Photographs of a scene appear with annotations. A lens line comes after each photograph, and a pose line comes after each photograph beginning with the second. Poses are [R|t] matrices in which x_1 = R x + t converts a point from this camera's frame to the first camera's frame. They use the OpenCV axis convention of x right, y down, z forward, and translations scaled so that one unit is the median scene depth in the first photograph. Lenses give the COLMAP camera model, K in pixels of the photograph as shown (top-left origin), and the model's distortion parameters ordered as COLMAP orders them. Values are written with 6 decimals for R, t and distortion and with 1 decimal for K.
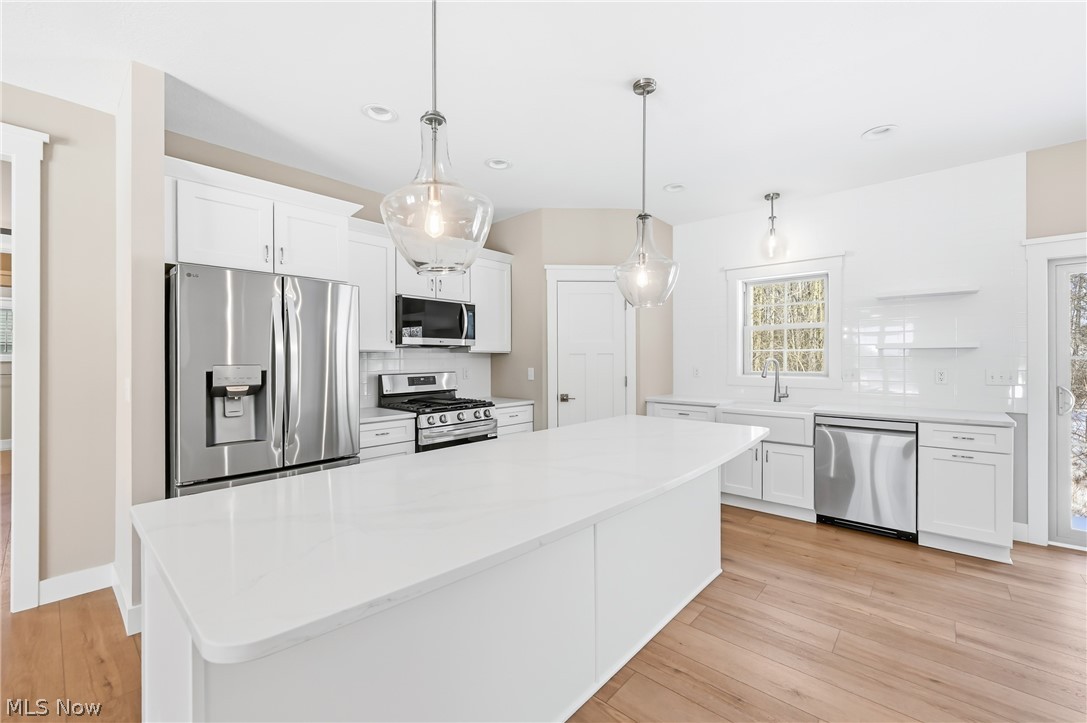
lens RADIAL K [[447.2, 0, 544.7], [0, 447.2, 357.8], [0, 0, 1]] dist [0.001025, 0.000240]
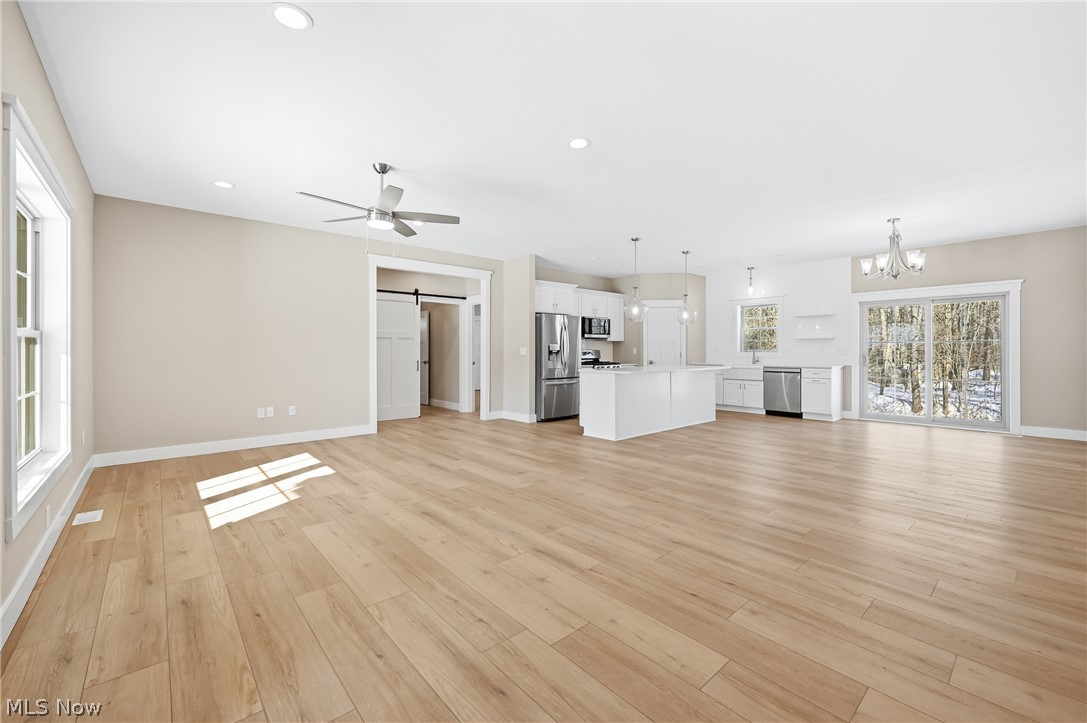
lens RADIAL K [[443.1, 0, 546.3], [0, 443.1, 350.7], [0, 0, 1]] dist [-0.001131, -0.000124]
pose [[0.992282, 0.001840, -0.123990, -0.234022], [-0.001854, 0.999998, 0.000004, 0.043035], [0.123990, 0.000226, 0.992283, -1.423577]]
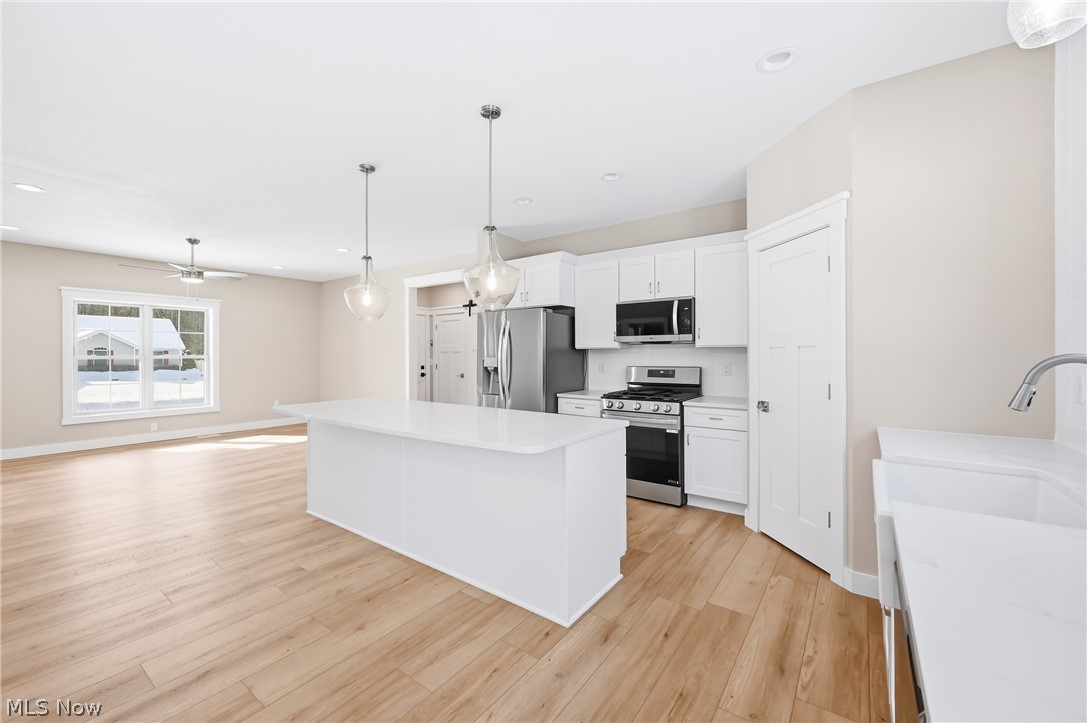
lens RADIAL K [[435.8, 0, 544.2], [0, 435.8, 357.6], [0, 0, 1]] dist [-0.002049, -0.000415]
pose [[0.094024, 0.008439, -0.995534, 0.896046], [0.004233, 0.999952, 0.008876, 0.000678], [0.995561, -0.005048, 0.093983, 0.697777]]
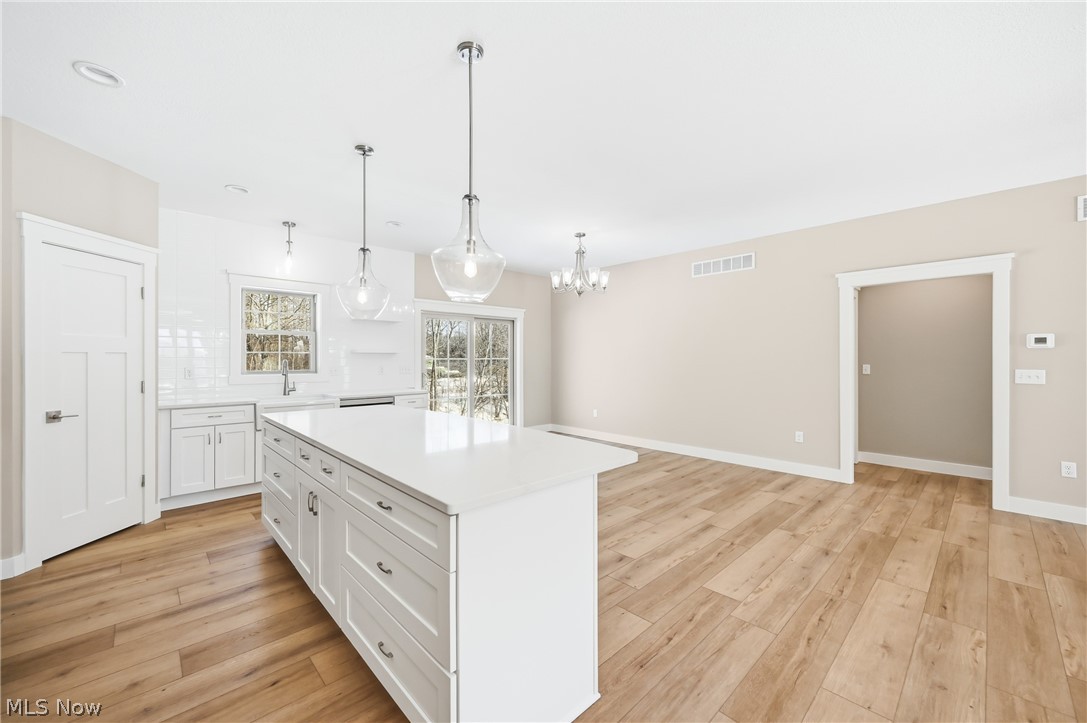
lens RADIAL K [[427.5, 0, 544.2], [0, 427.5, 357.7], [0, 0, 1]] dist [-0.001328, 0.000409]
pose [[0.085333, 0.005371, 0.996338, -0.659576], [-0.000573, 0.999986, -0.005342, 0.004062], [-0.996352, -0.000115, 0.085335, 0.252004]]
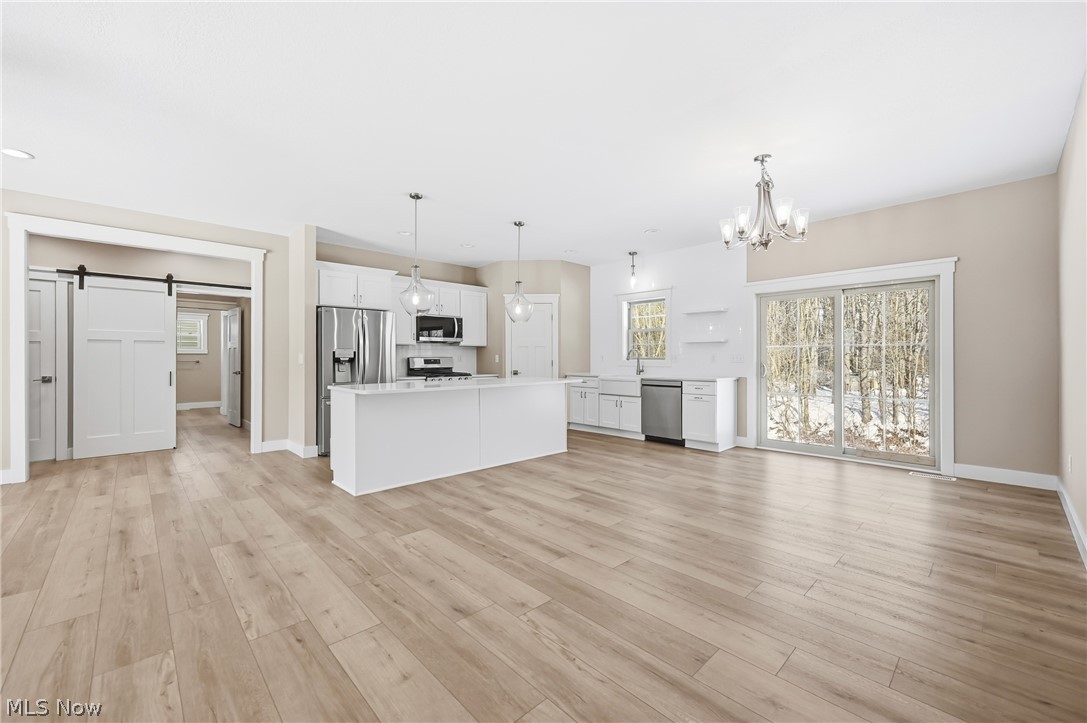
lens RADIAL K [[435.8, 0, 544.2], [0, 435.8, 357.6], [0, 0, 1]] dist [-0.002049, -0.000415]
pose [[0.996274, 0.000916, -0.086235, 0.362365], [-0.000921, 1.000000, -0.000023, 0.039961], [0.086235, 0.000102, 0.996275, -0.777051]]
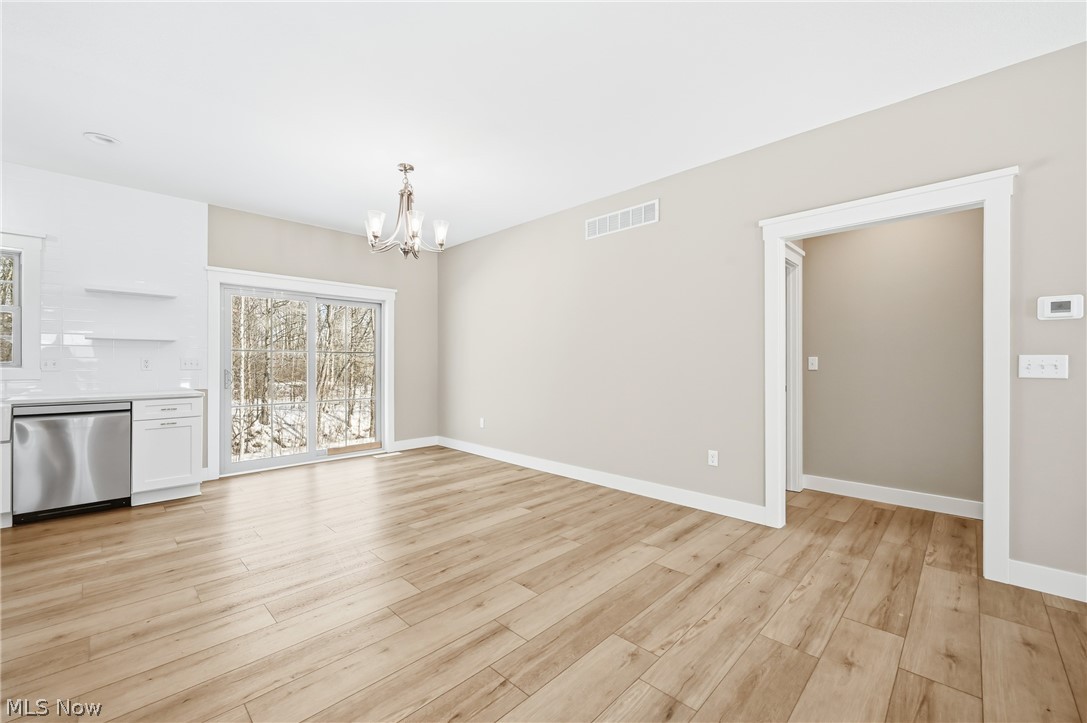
lens RADIAL K [[437.4, 0, 543.5], [0, 437.4, 361.5], [0, 0, 1]] dist [0.000063, 0.000069]
pose [[0.050978, 0.006940, 0.998676, -0.223808], [-0.001316, 0.999975, -0.006882, 0.041383], [-0.998699, -0.000964, 0.050986, -0.116693]]
